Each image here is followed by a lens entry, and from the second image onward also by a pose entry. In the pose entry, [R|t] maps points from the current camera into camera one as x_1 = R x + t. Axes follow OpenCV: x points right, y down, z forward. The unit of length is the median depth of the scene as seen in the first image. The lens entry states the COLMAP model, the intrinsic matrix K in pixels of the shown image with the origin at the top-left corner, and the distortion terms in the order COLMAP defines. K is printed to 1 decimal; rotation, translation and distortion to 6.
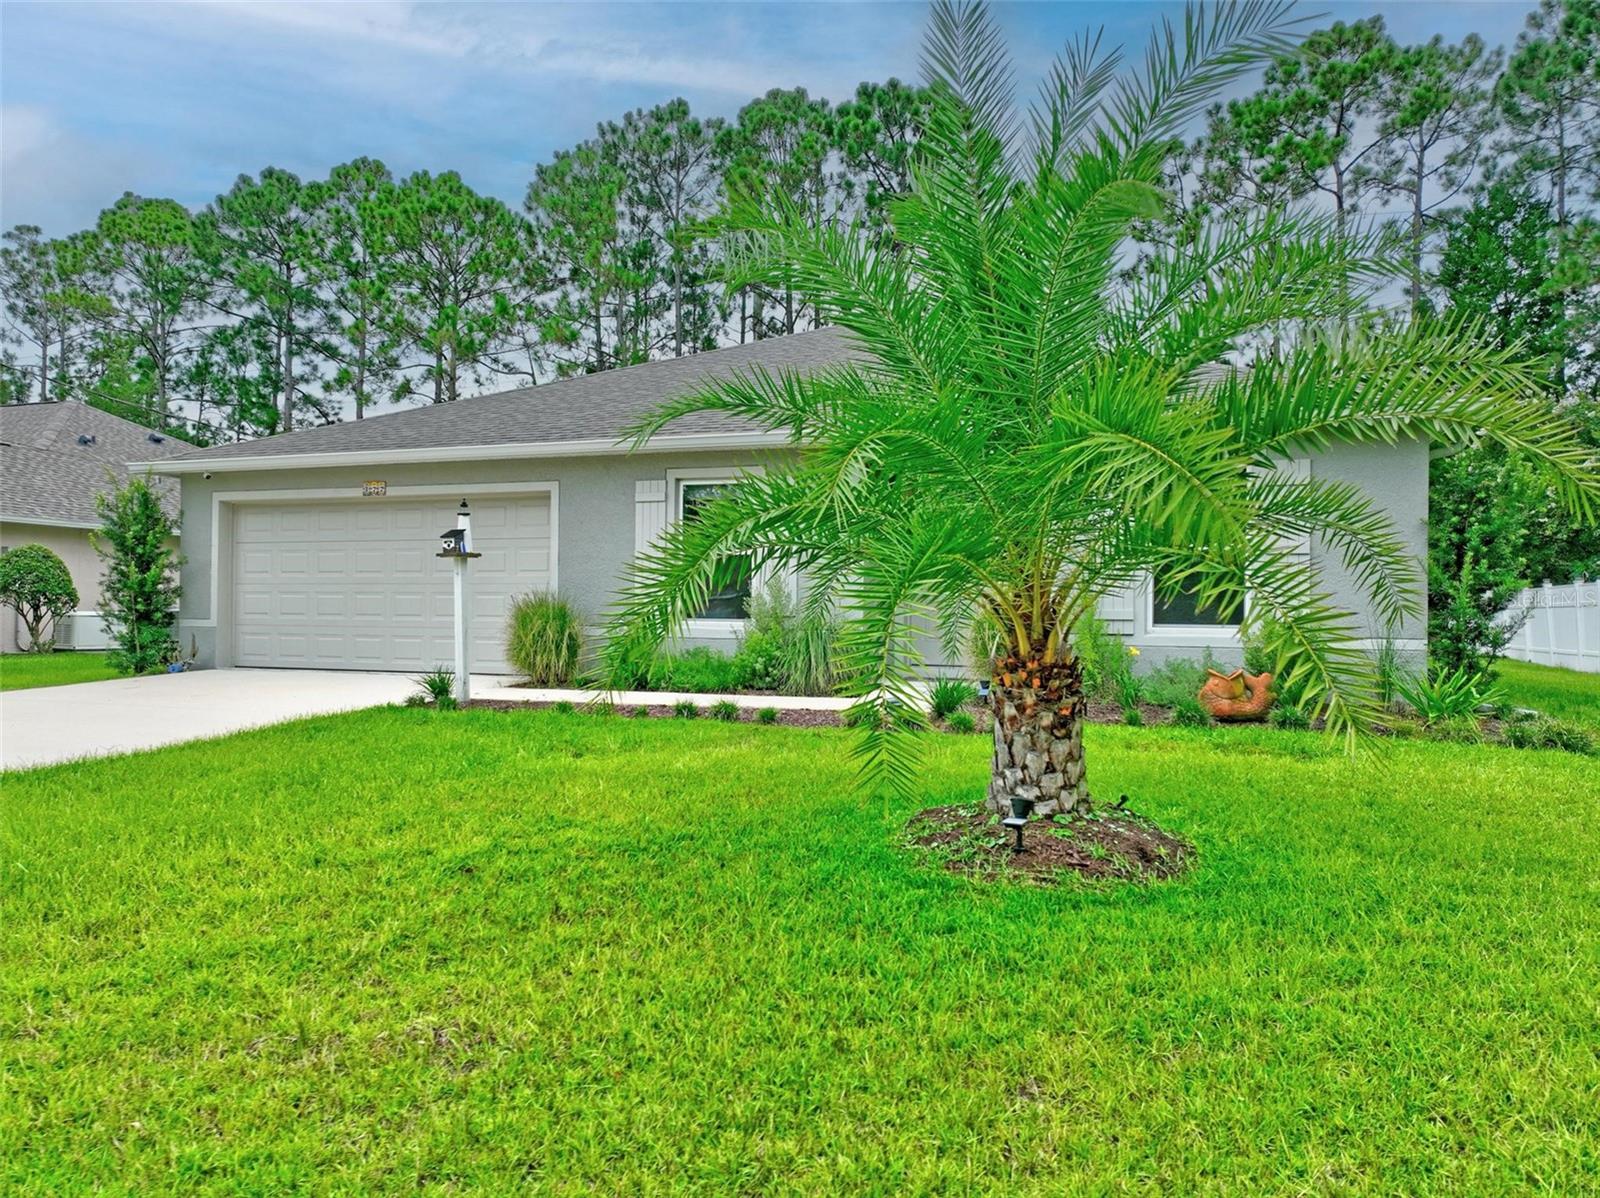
lens RADIAL K [[1126.4, 0, 796.6], [0, 1126.4, 599.5], [0, 0, 1]] dist [-0.001128, 0.017783]
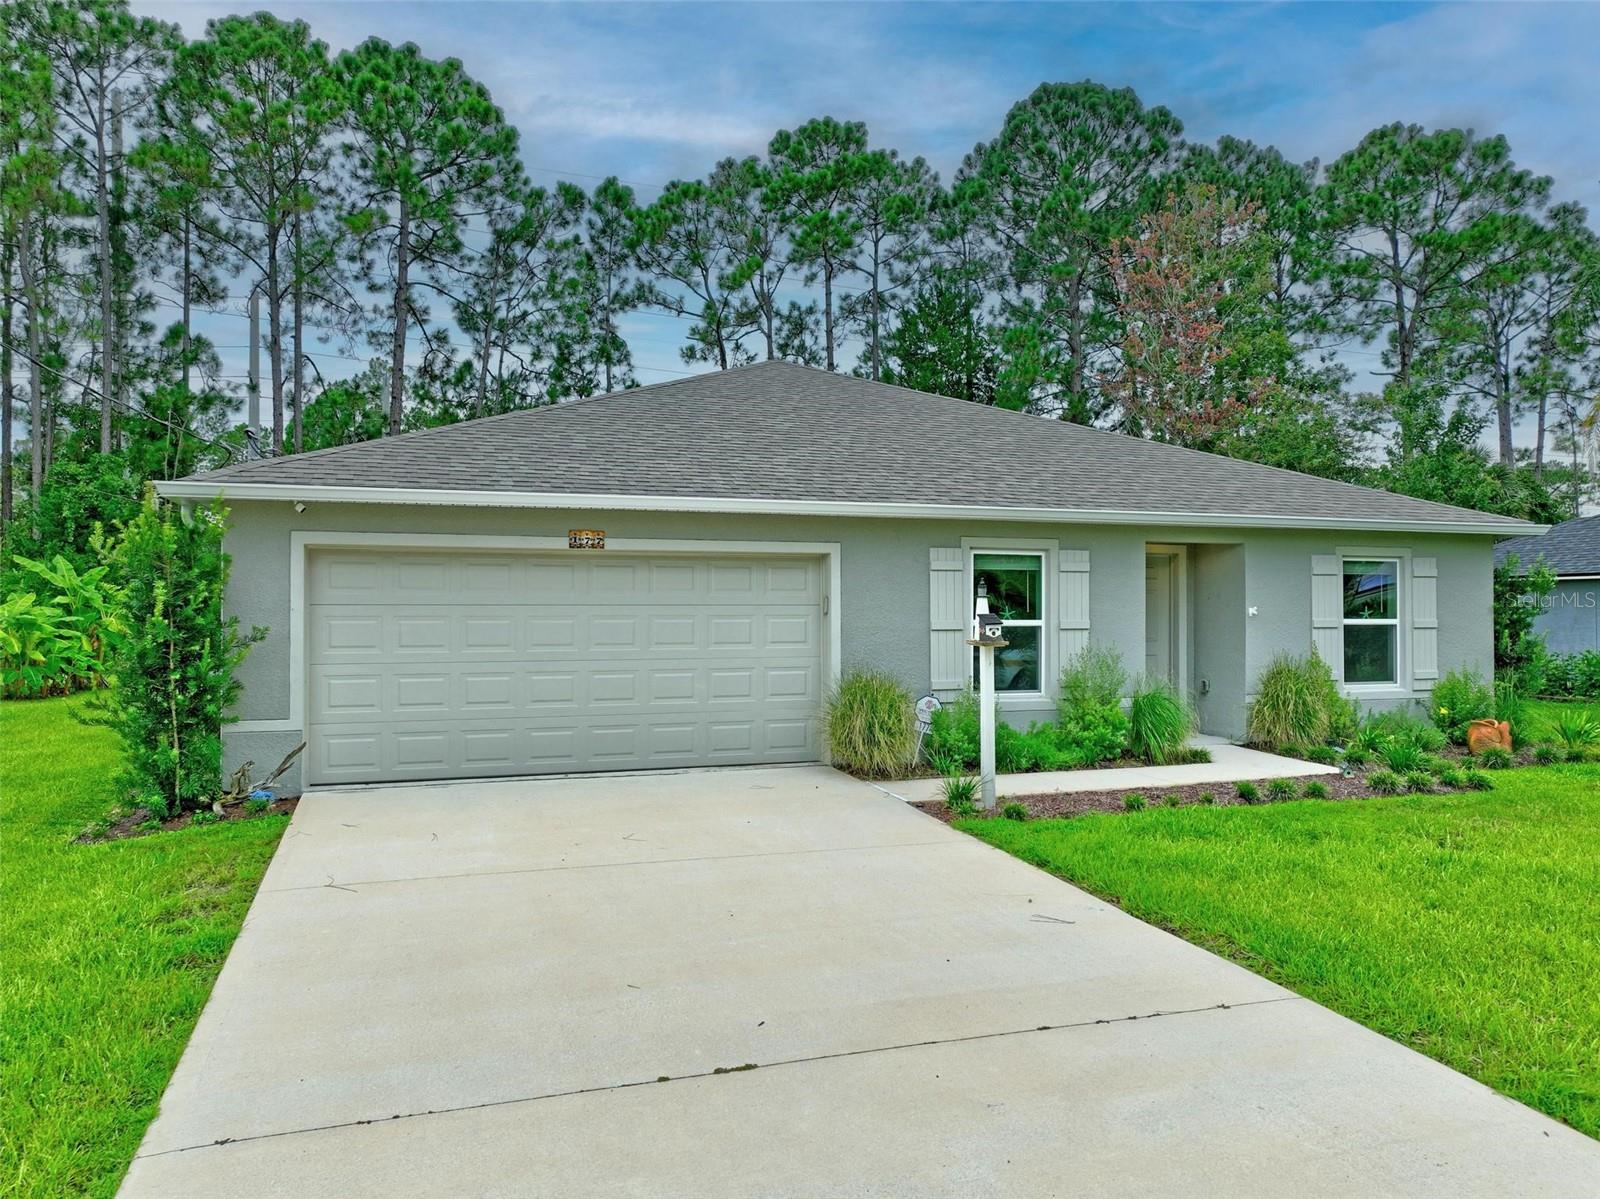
lens RADIAL K [[1149.7, 0, 800.0], [0, 1149.7, 599.5], [0, 0, 1]] dist [-0.003625, 0.003489]
pose [[0.786409, -0.001231, 0.617705, -0.259456], [0.002308, 0.999997, -0.000946, -0.019314], [-0.617702, 0.002170, 0.786410, 0.098282]]
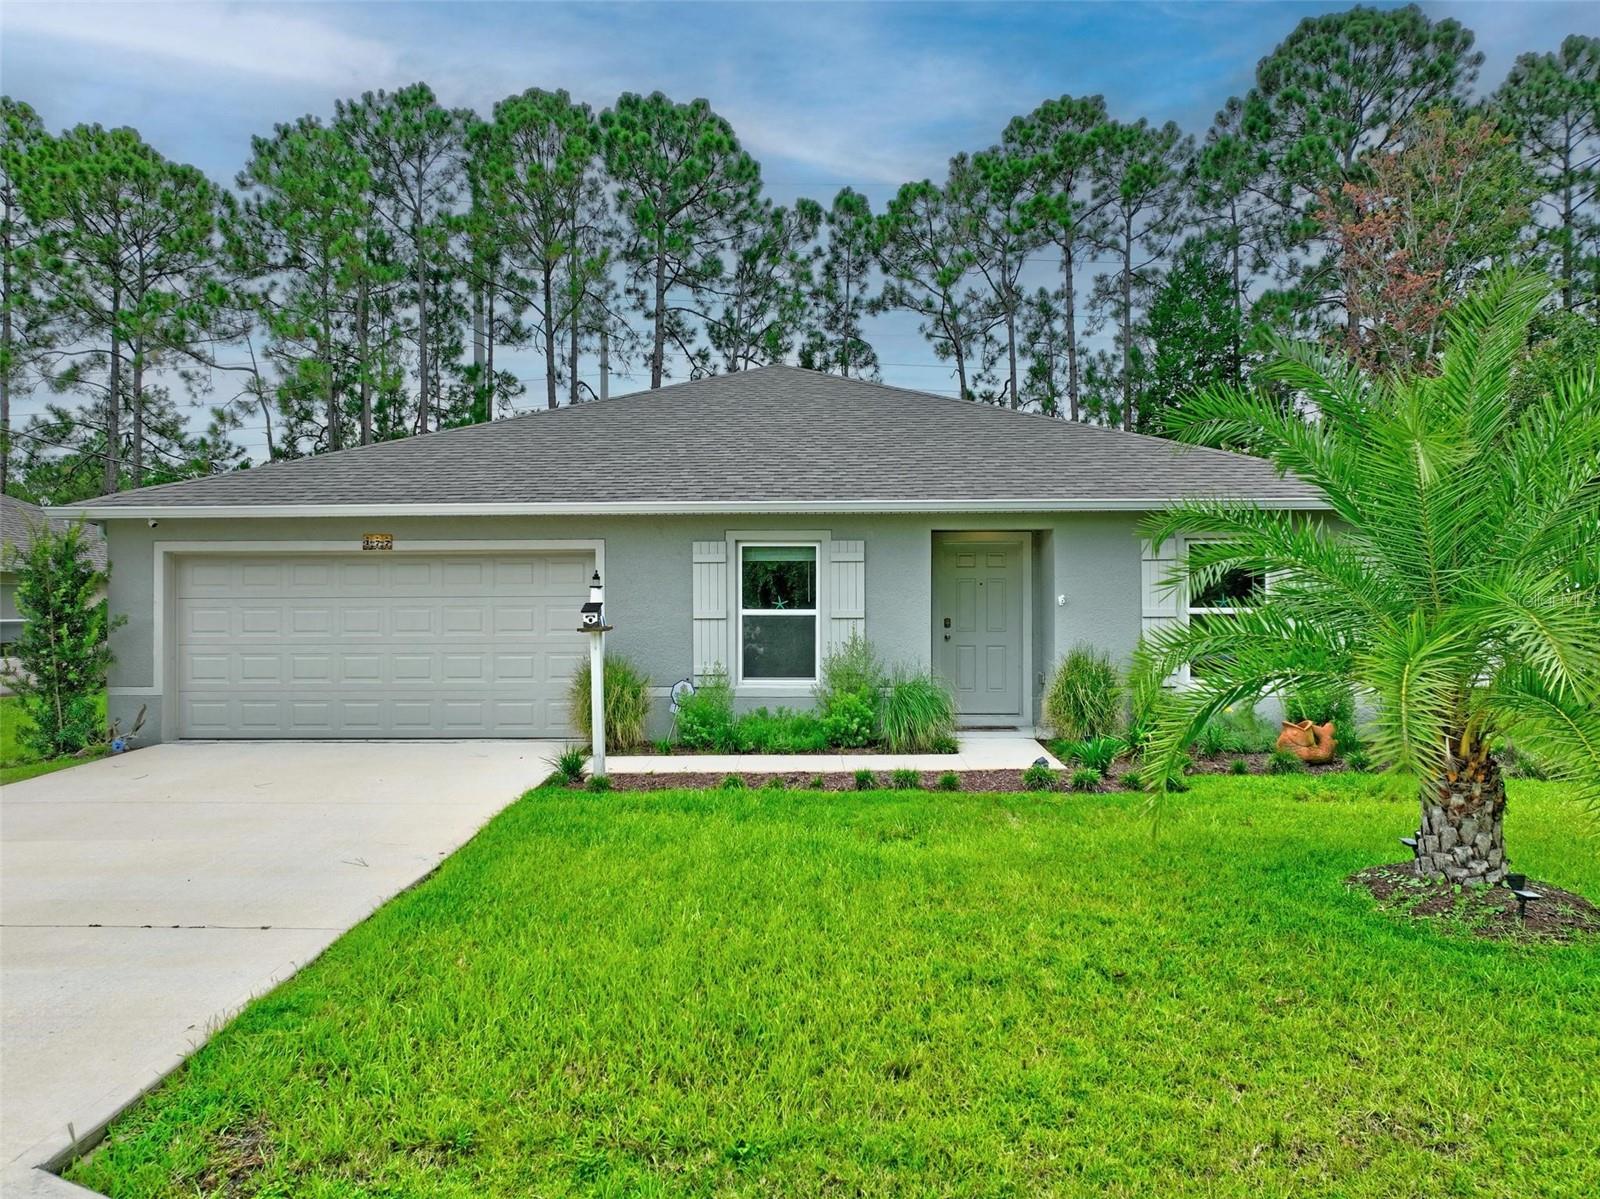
lens RADIAL K [[1151.0, 0, 795.0], [0, 1151.0, 594.8], [0, 0, 1]] dist [-0.002700, 0.020146]
pose [[0.954682, -0.007745, 0.297527, -0.113913], [0.009167, 0.999952, -0.003384, -0.016929], [-0.297486, 0.005958, 0.954708, -0.001309]]
